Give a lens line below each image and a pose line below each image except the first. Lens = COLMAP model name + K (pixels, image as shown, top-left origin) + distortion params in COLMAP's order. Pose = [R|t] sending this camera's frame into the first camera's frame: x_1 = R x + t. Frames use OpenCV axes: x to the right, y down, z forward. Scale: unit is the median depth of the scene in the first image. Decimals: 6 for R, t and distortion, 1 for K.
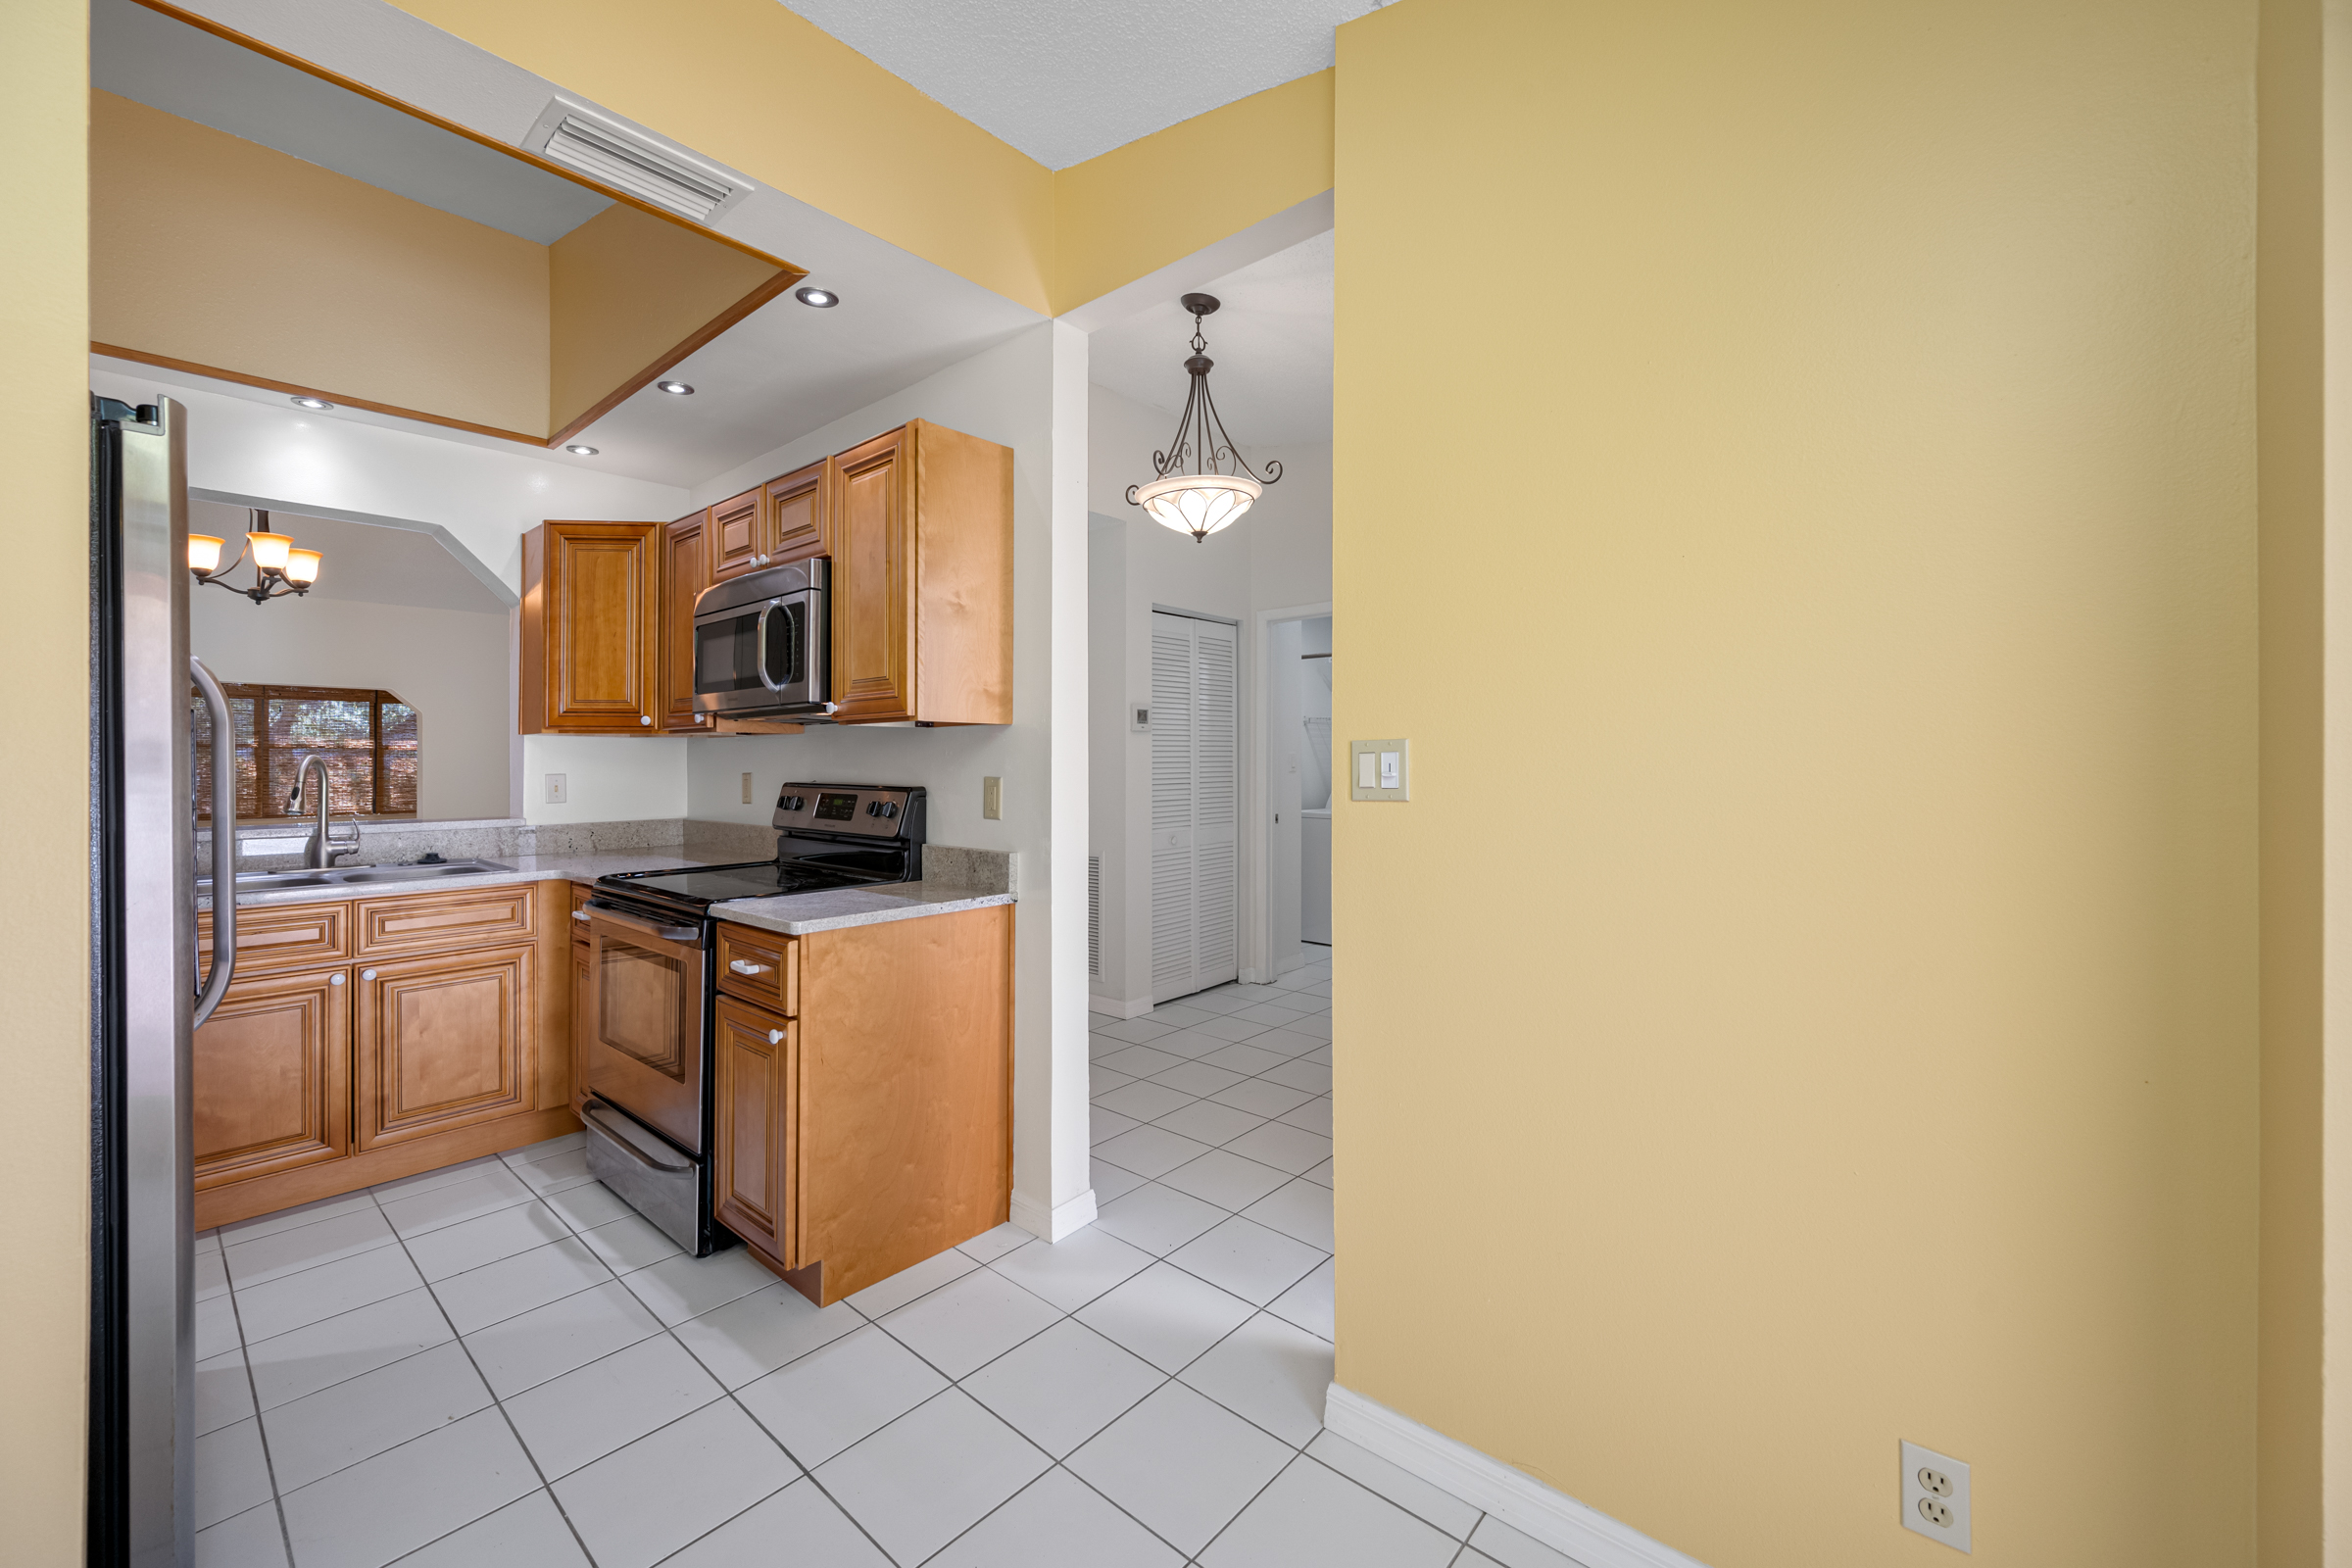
lens RADIAL K [[929.8, 0, 1154.6], [0, 929.8, 750.8], [0, 0, 1]] dist [-0.001418, -0.000089]
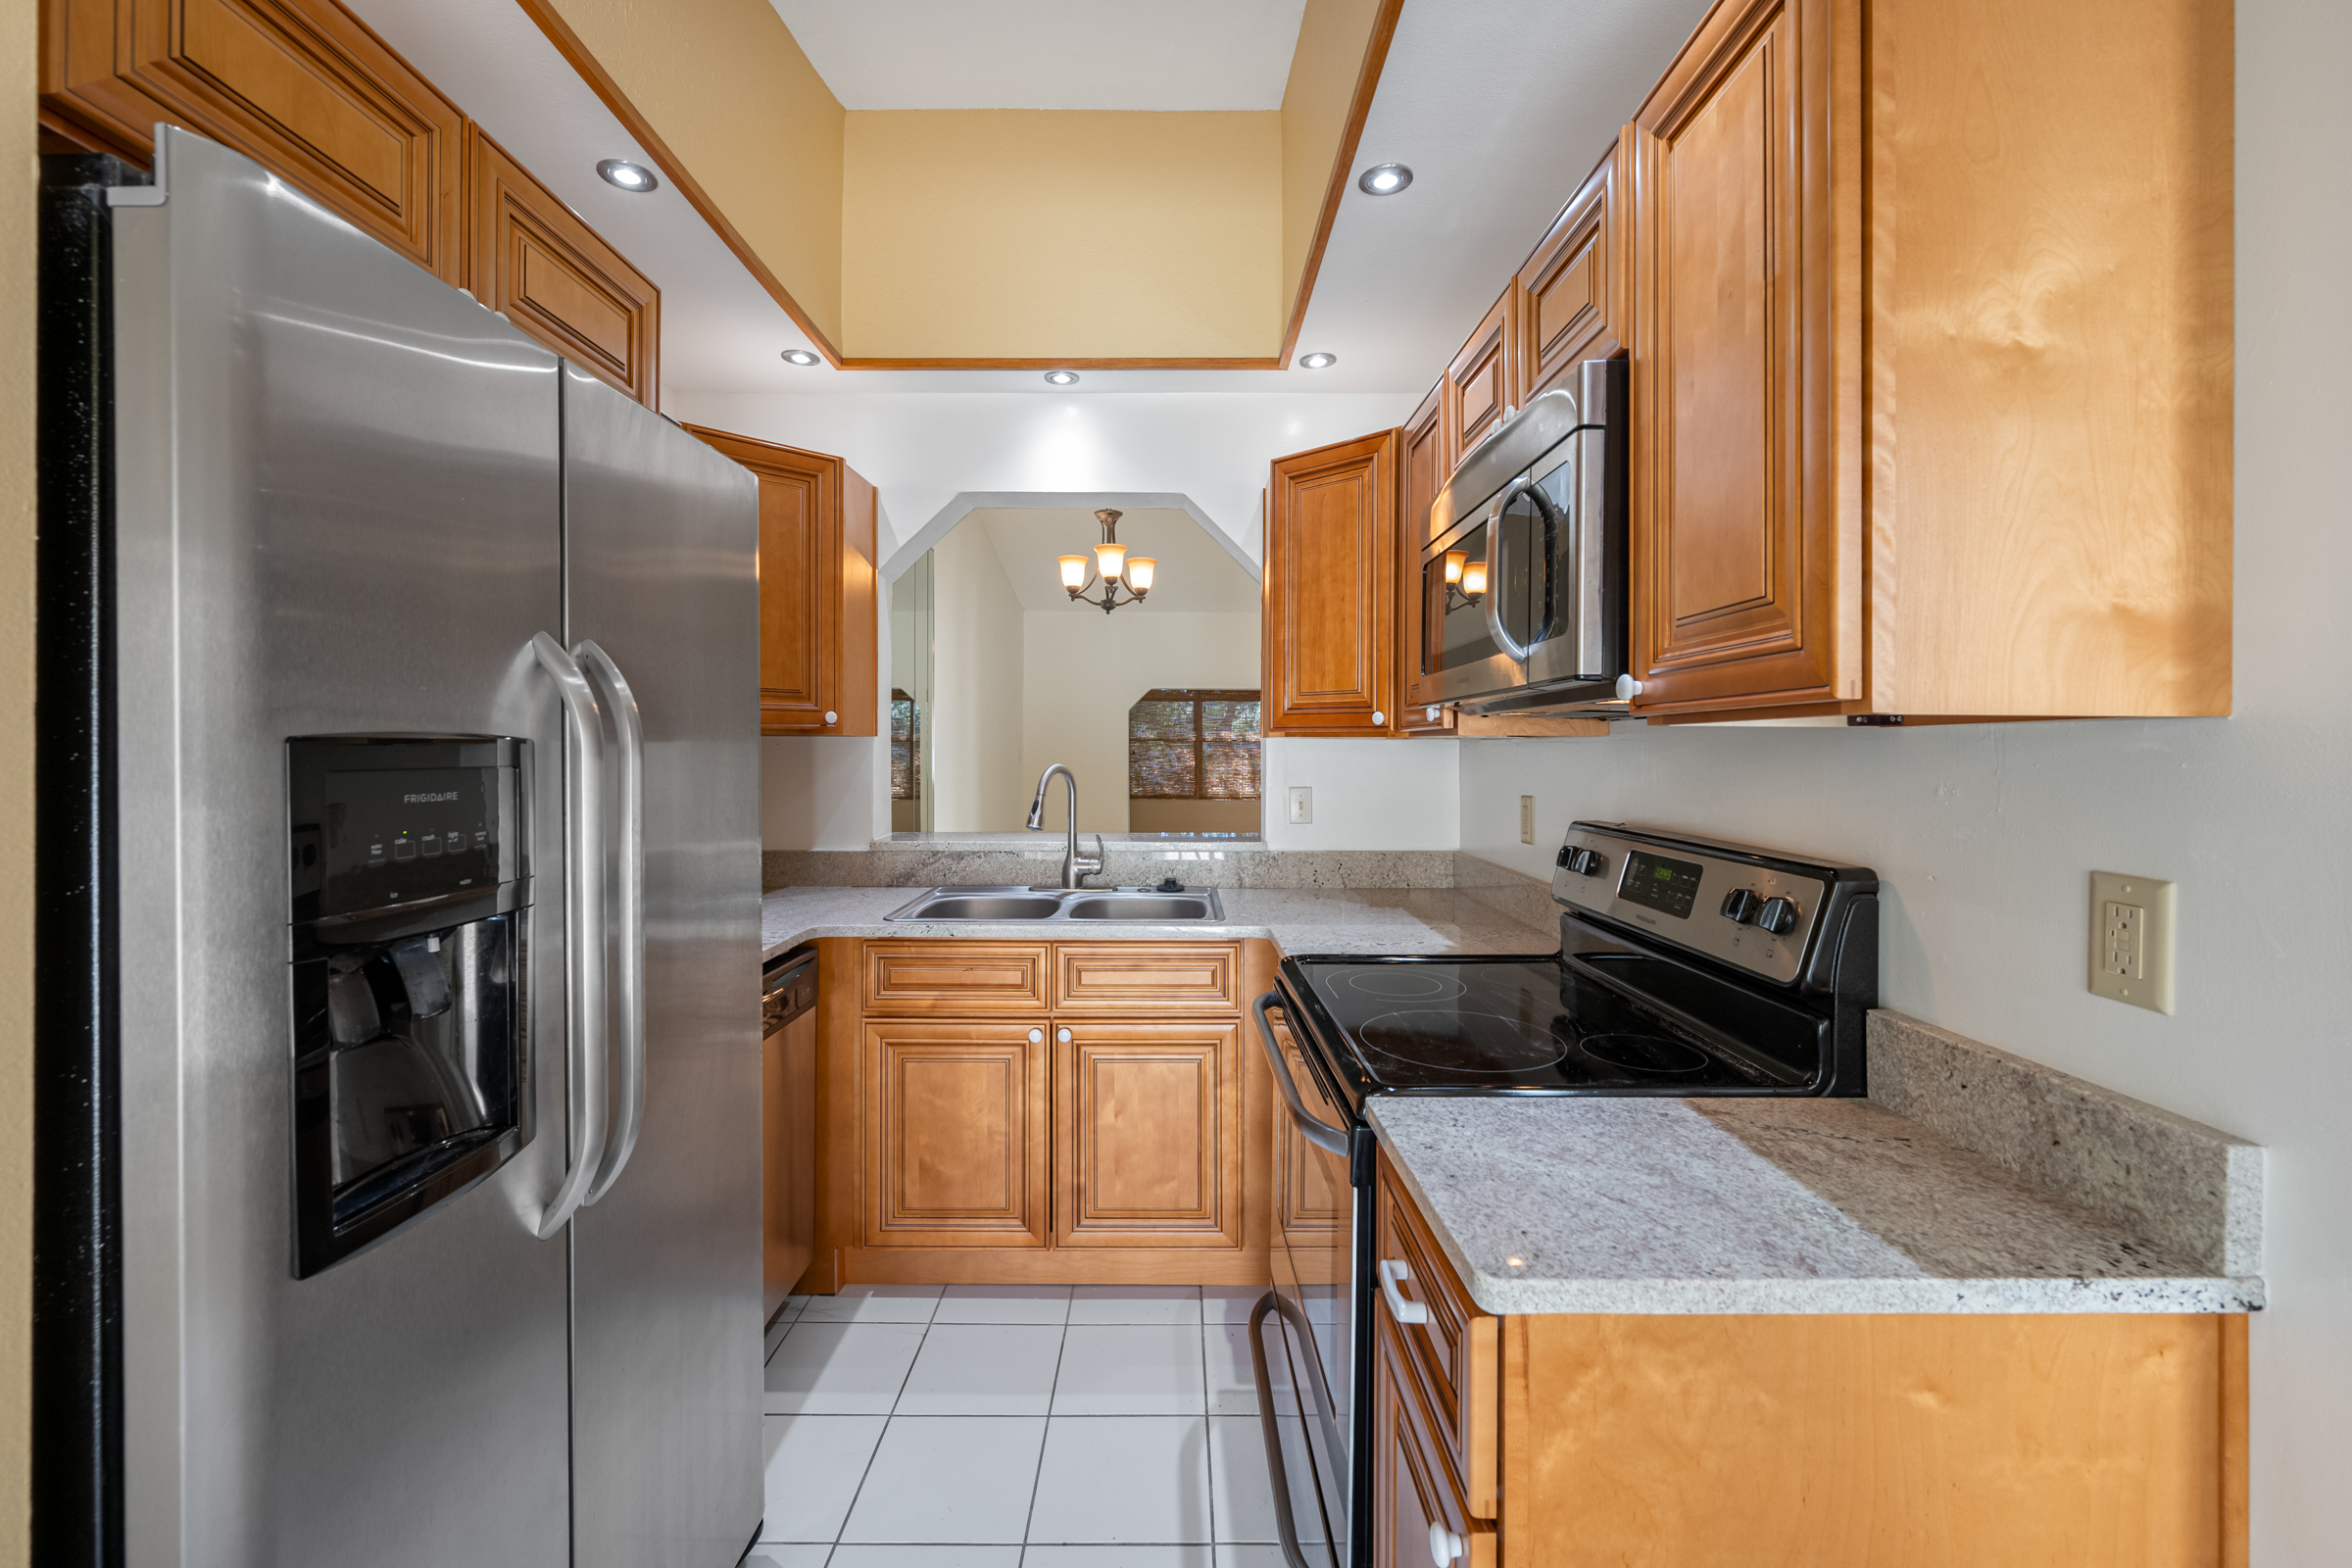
lens RADIAL K [[981.5, 0, 1173.8], [0, 981.5, 741.2], [0, 0, 1]] dist [0.000163, -0.000082]
pose [[0.674683, -0.001502, -0.738106, -0.135555], [0.002760, 0.999996, 0.000488, -0.019310], [0.738102, -0.002367, 0.674685, 0.477934]]
